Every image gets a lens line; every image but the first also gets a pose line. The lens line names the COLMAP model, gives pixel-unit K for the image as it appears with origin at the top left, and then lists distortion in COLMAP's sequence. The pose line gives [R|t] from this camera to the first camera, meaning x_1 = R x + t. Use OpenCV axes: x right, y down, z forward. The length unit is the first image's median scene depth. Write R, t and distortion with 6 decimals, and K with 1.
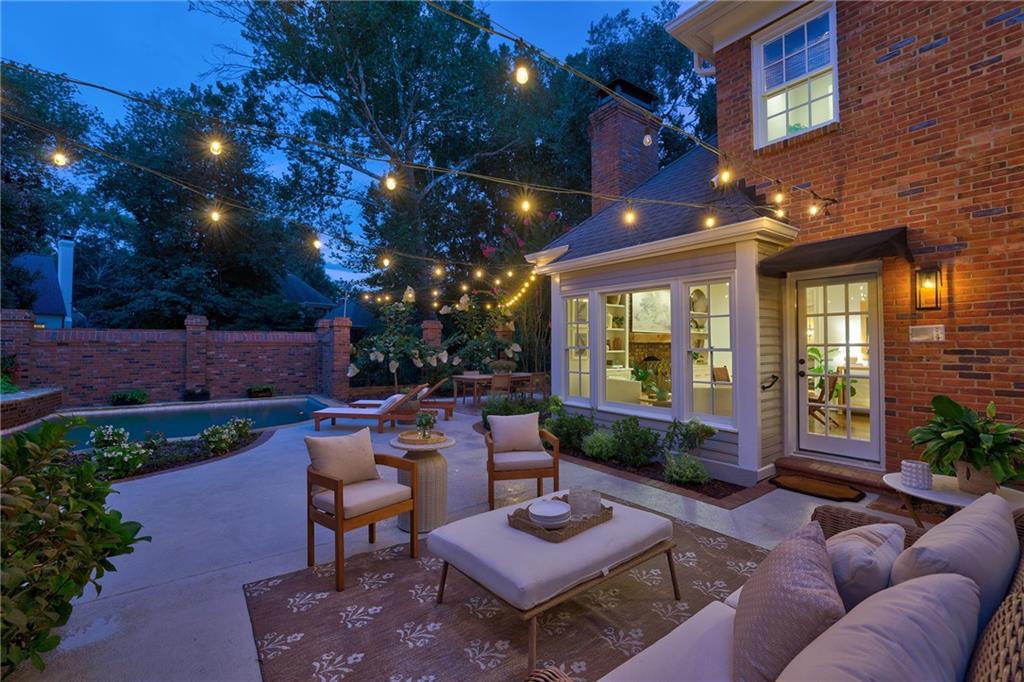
lens RADIAL K [[439.5, 0, 510.7], [0, 439.5, 333.2], [0, 0, 1]] dist [-0.023349, 0.003282]
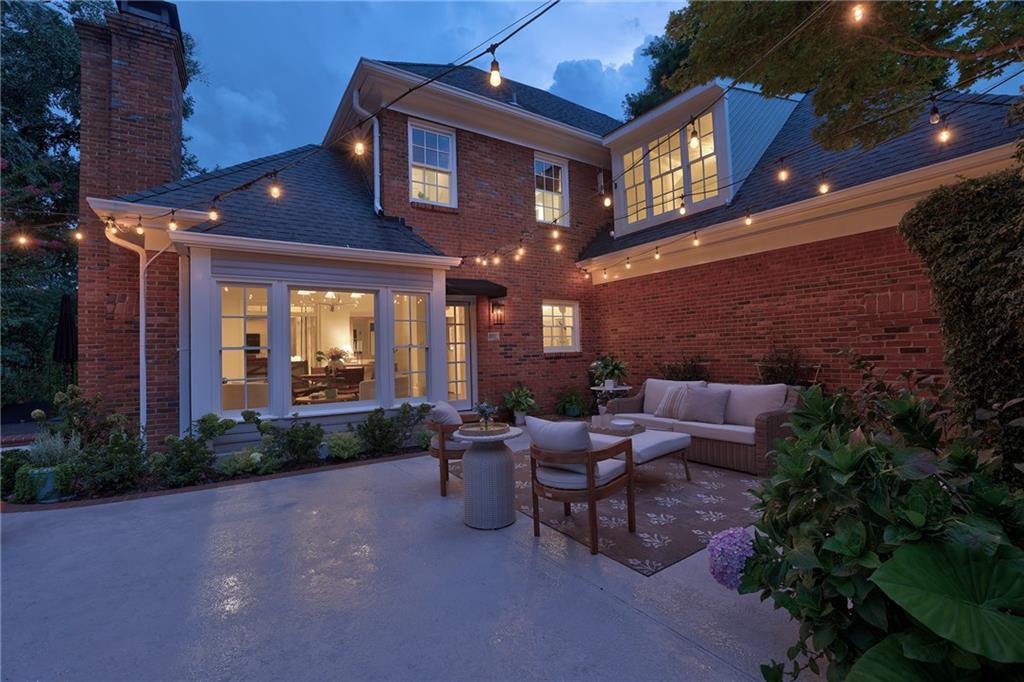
lens RADIAL K [[439.5, 0, 509.2], [0, 439.5, 338.1], [0, 0, 1]] dist [-0.023349, 0.003282]
pose [[0.060437, 0.027609, 0.997790, -0.409635], [0.002059, 0.999612, -0.027785, 0.025066], [-0.998170, 0.003733, 0.060357, 0.319636]]
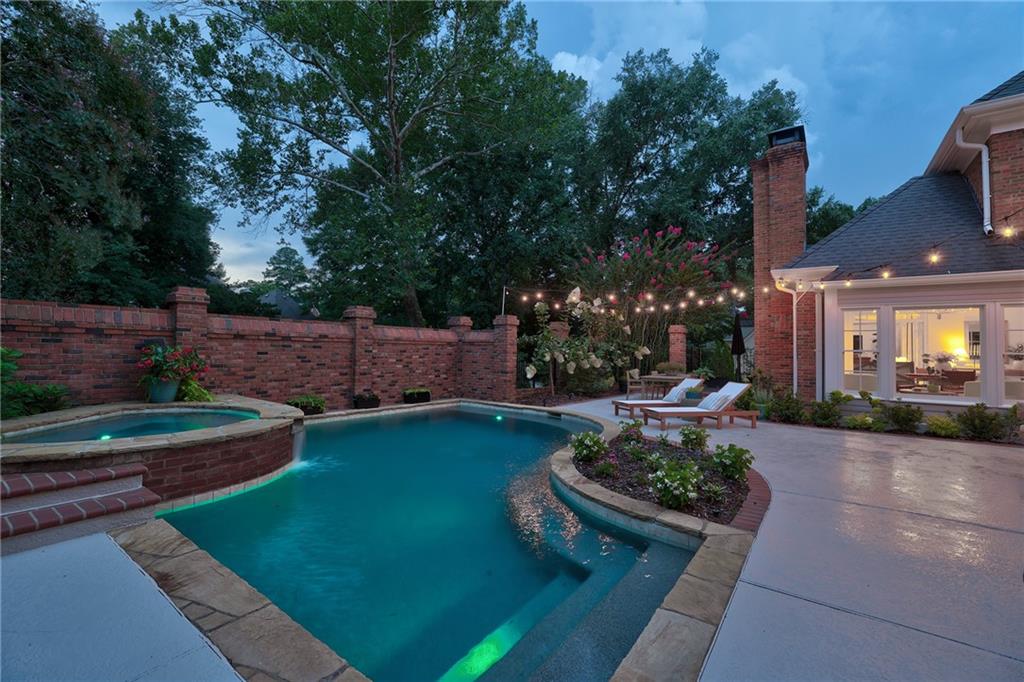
lens RADIAL K [[439.5, 0, 507.5], [0, 439.5, 335.7], [0, 0, 1]] dist [-0.023349, 0.003282]
pose [[0.950337, 0.027018, 0.310047, -0.769420], [-0.025260, 0.999634, -0.009685, 0.018420], [-0.310195, 0.001372, 0.950672, 0.112522]]
